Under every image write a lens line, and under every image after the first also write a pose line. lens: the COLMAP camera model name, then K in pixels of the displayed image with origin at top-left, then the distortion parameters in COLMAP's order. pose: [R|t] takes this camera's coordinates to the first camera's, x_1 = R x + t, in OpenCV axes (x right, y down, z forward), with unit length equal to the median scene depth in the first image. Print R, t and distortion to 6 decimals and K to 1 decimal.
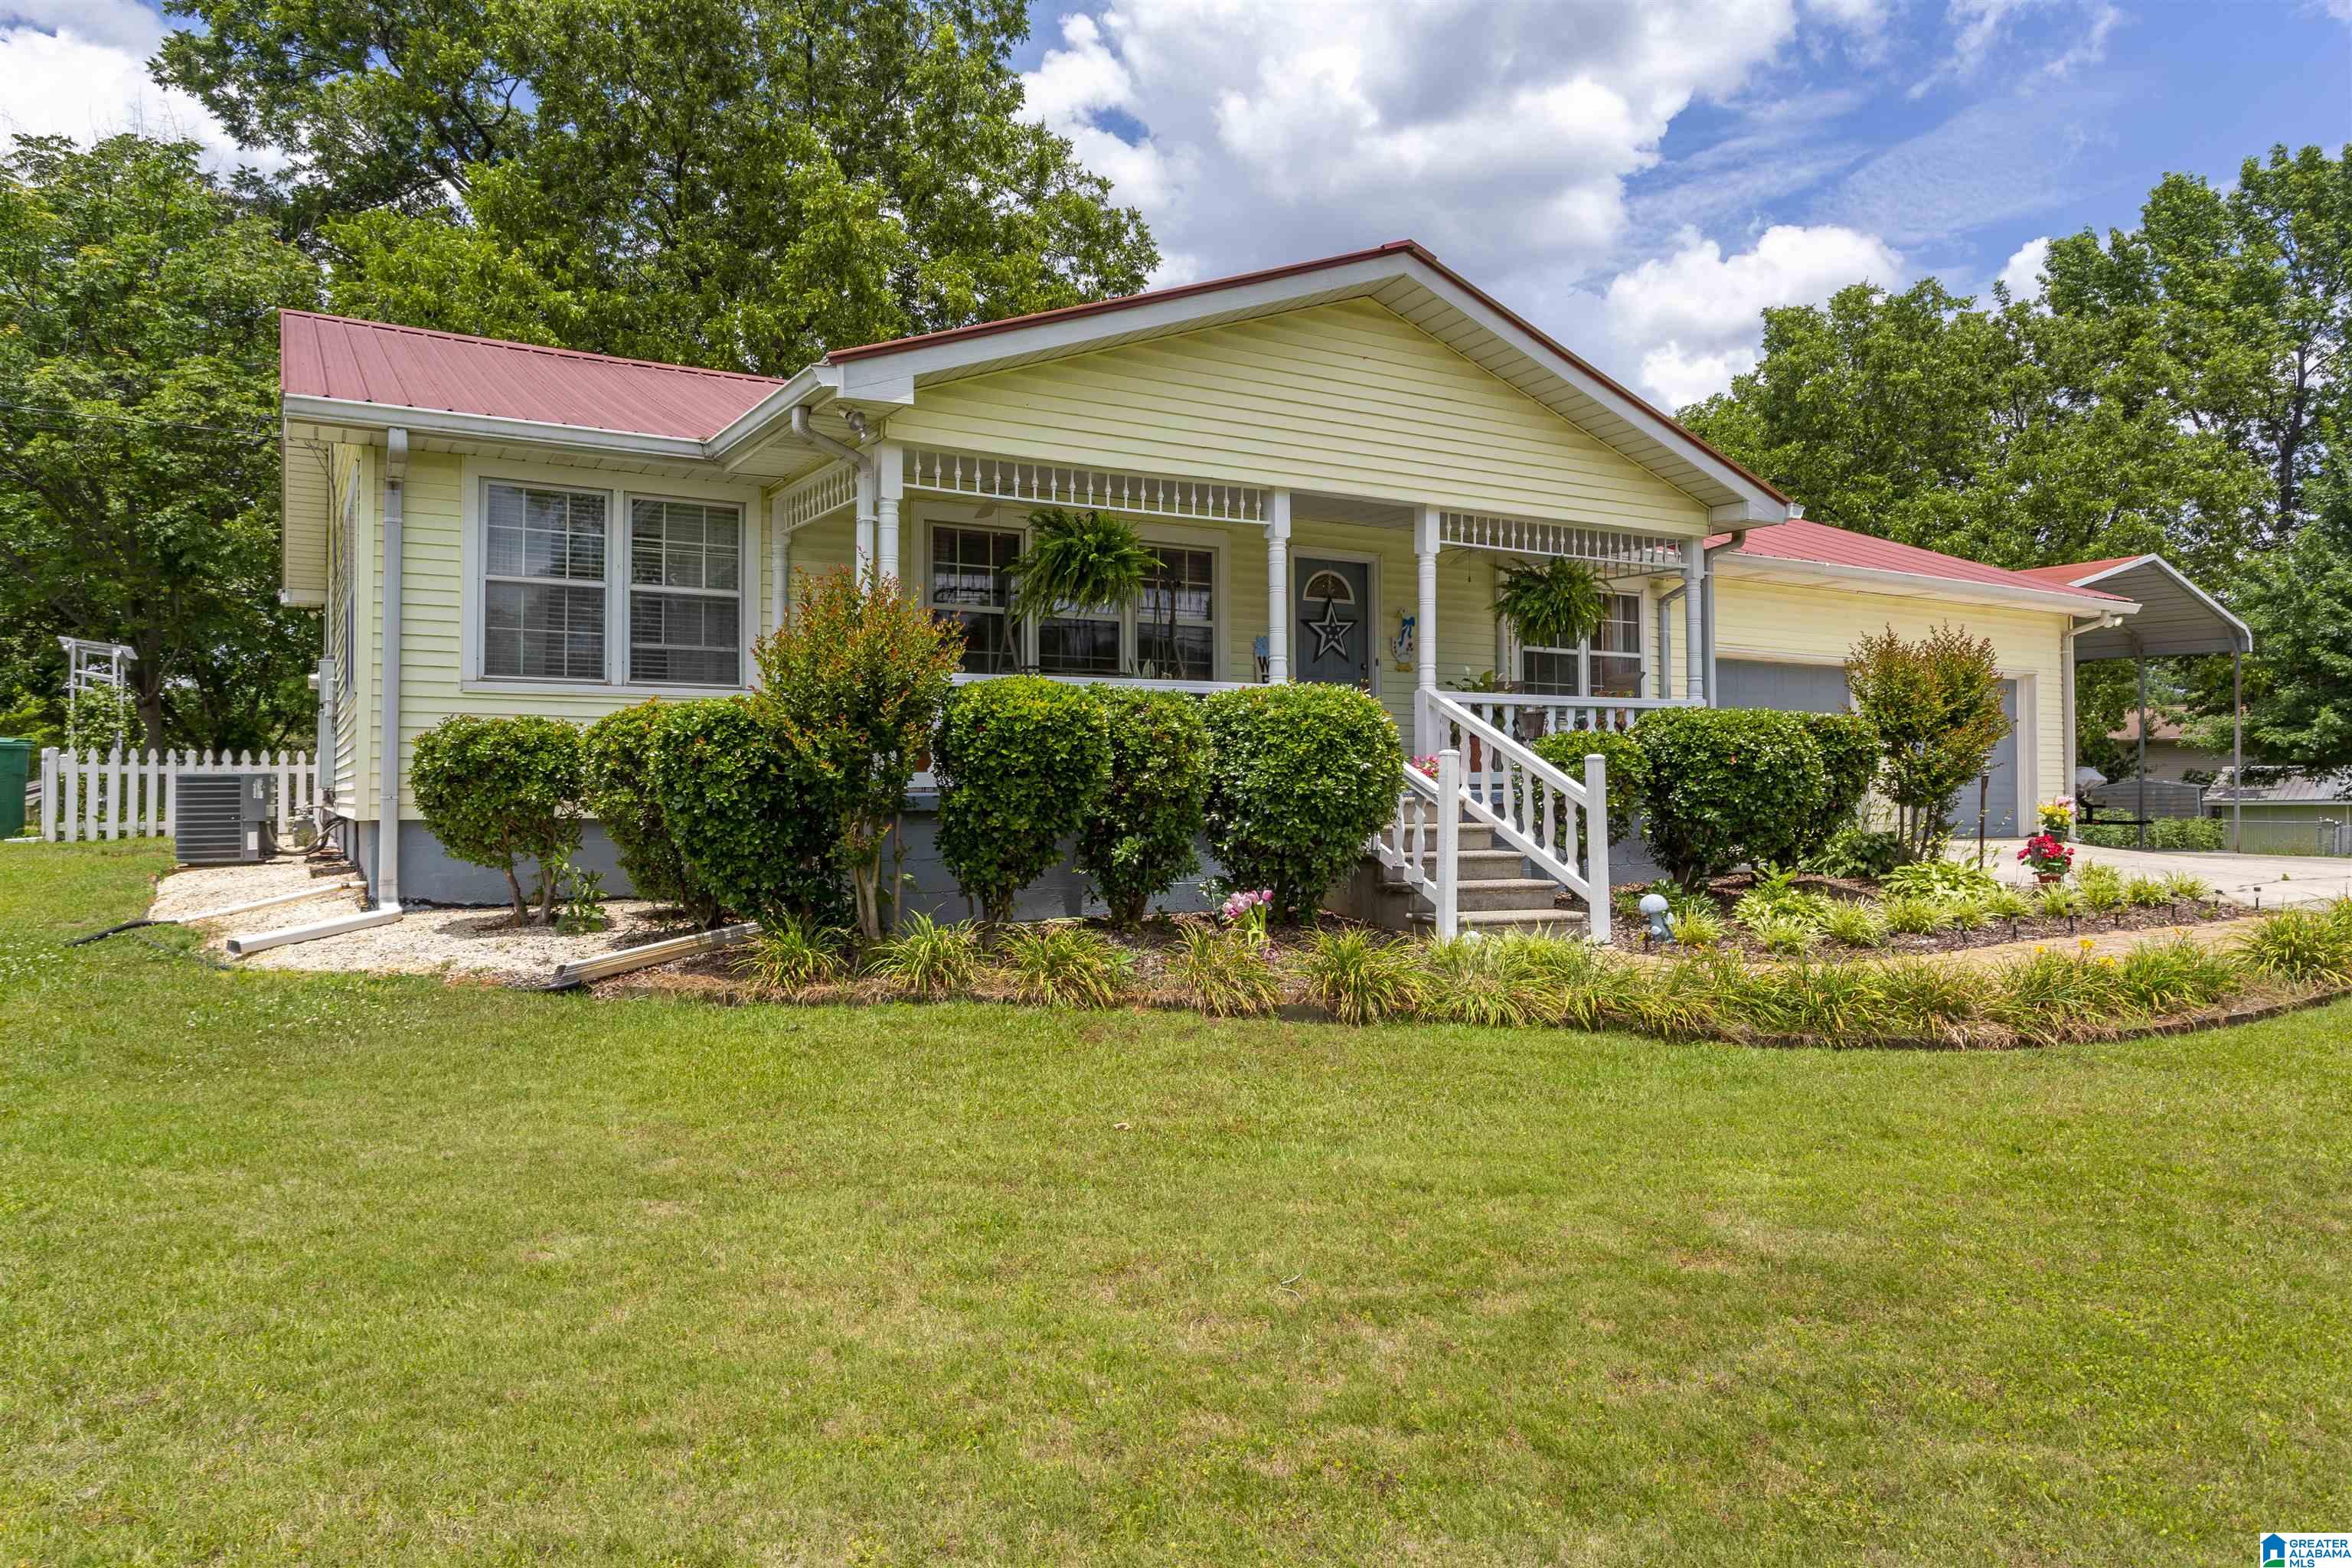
lens RADIAL K [[1605.6, 0, 1179.1], [0, 1605.6, 787.1], [0, 0, 1]] dist [-0.002899, 0.013533]
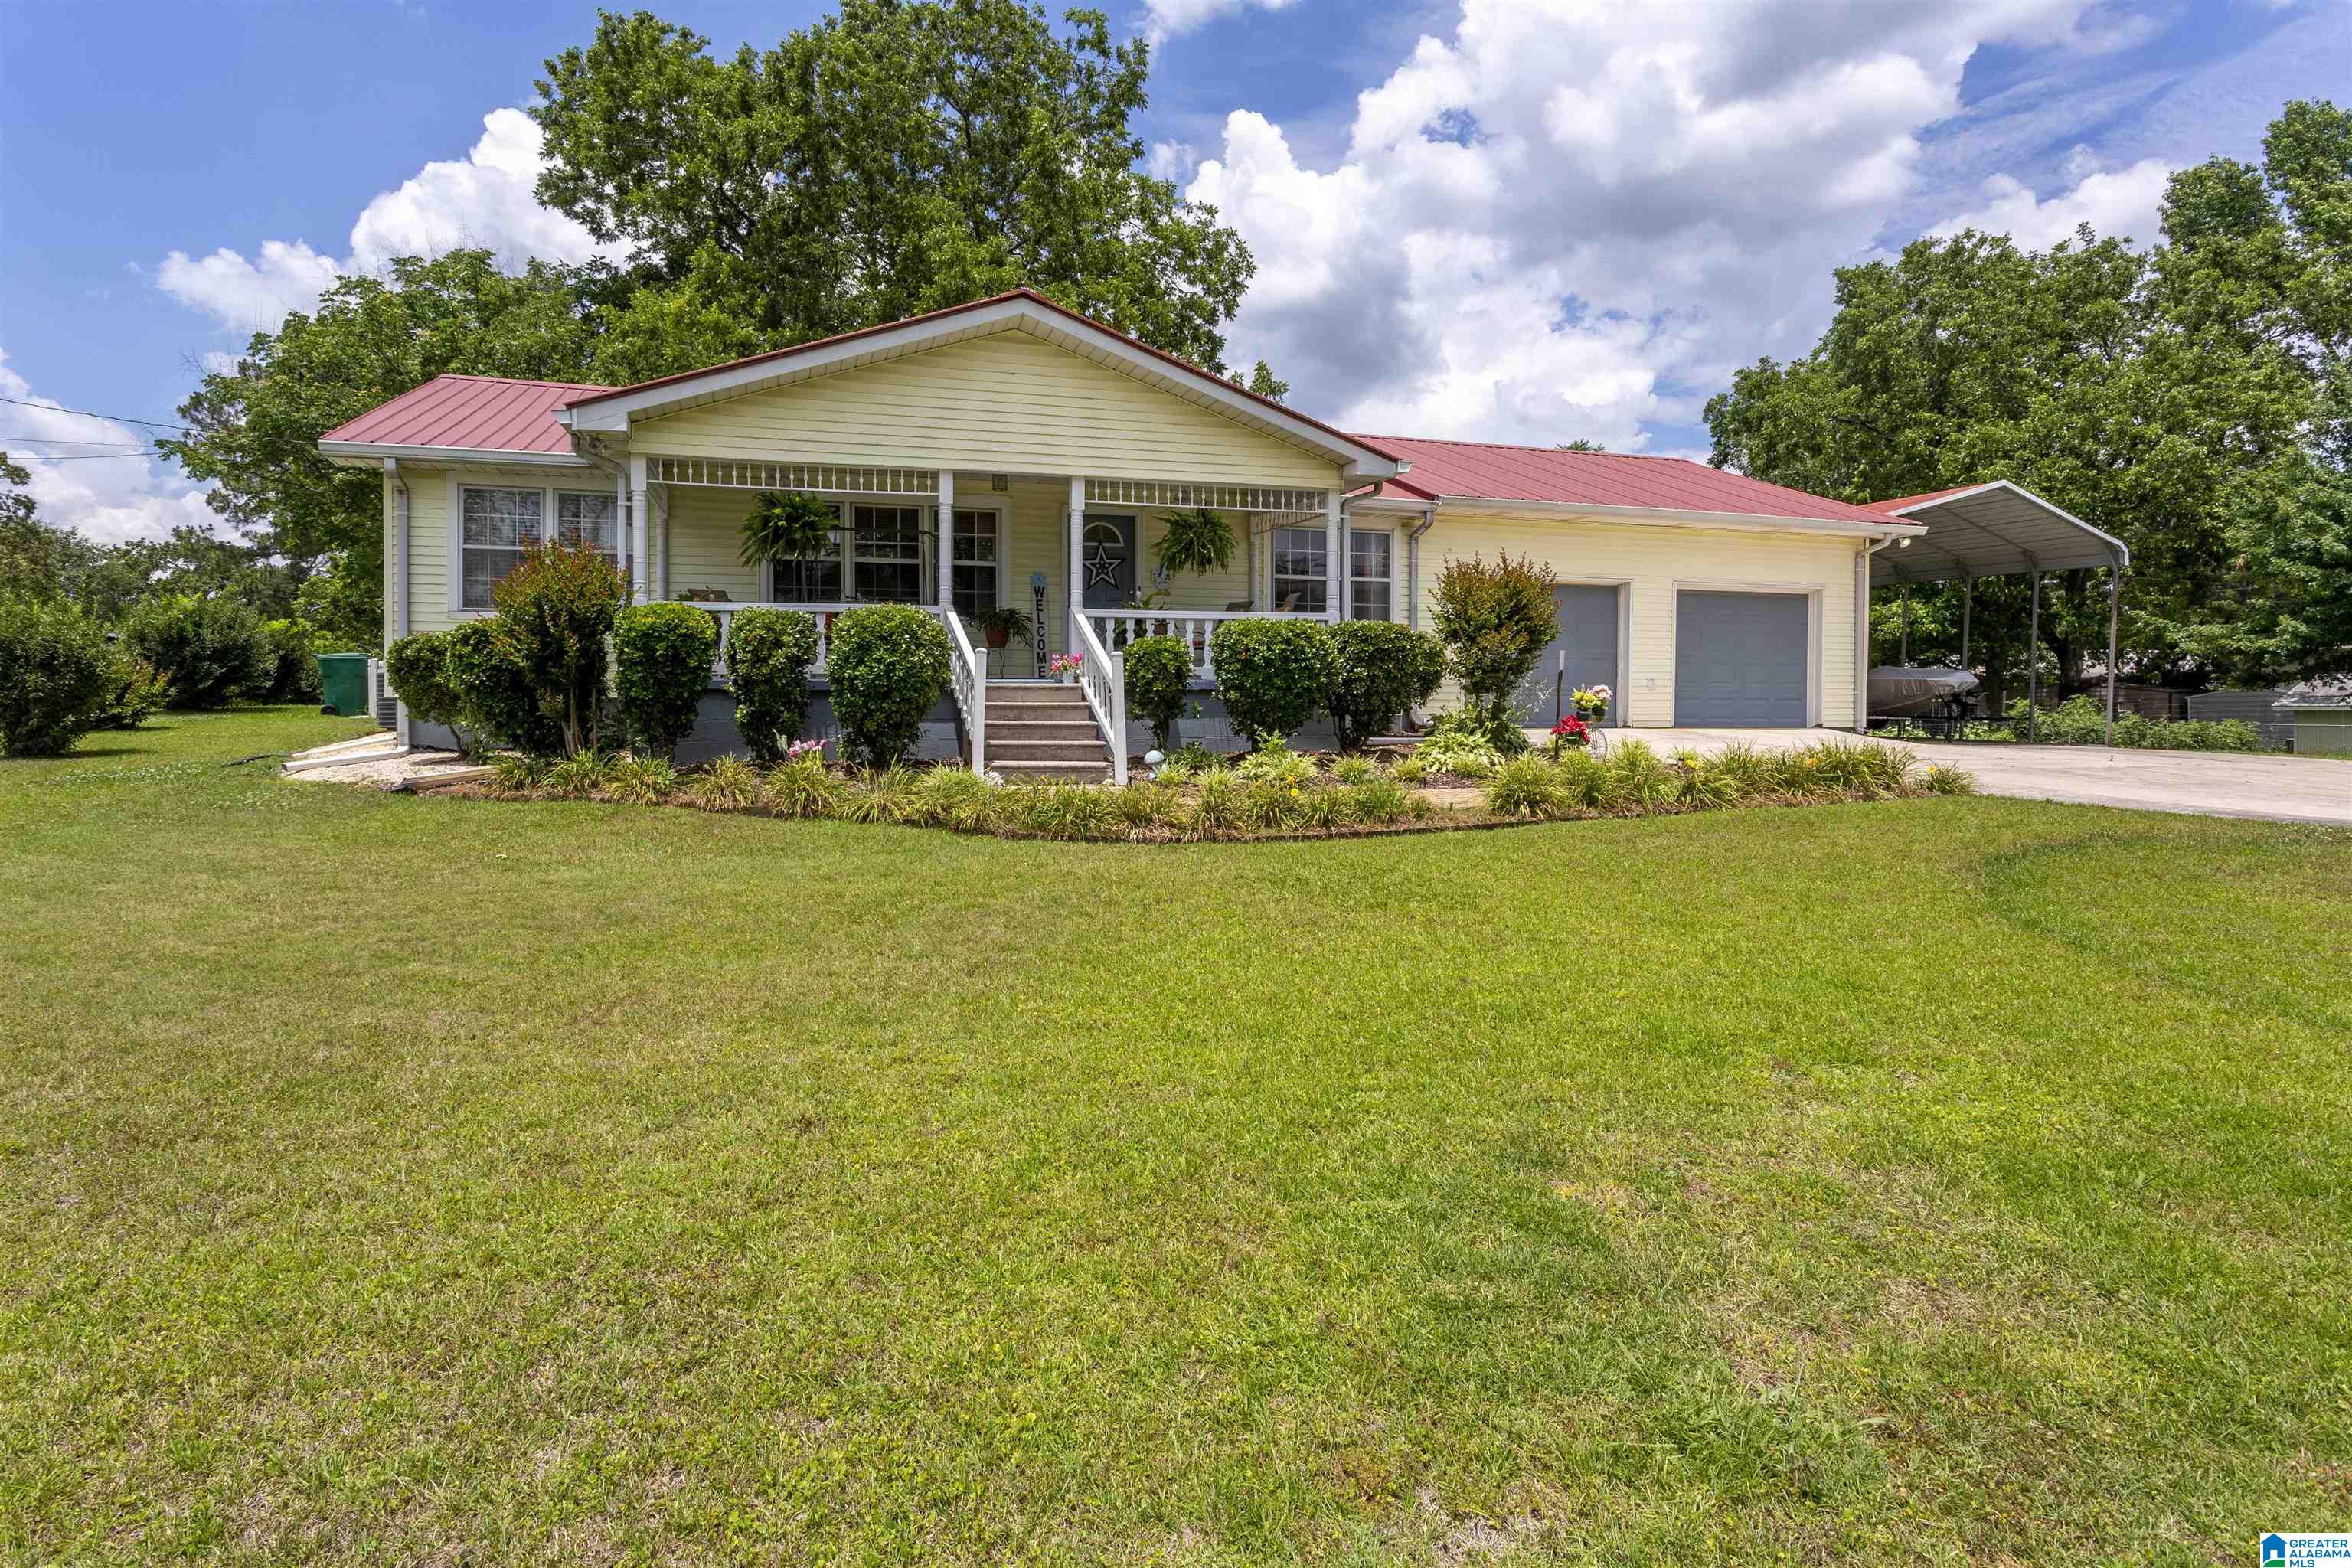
lens RADIAL K [[1336.3, 0, 1174.7], [0, 1336.3, 777.2], [0, 0, 1]] dist [-0.007199, 0.006053]
pose [[0.969244, 0.015555, -0.245610, 0.222643], [-0.001360, 0.998324, 0.057858, 0.008088], [0.246099, -0.055745, 0.967640, -0.050835]]
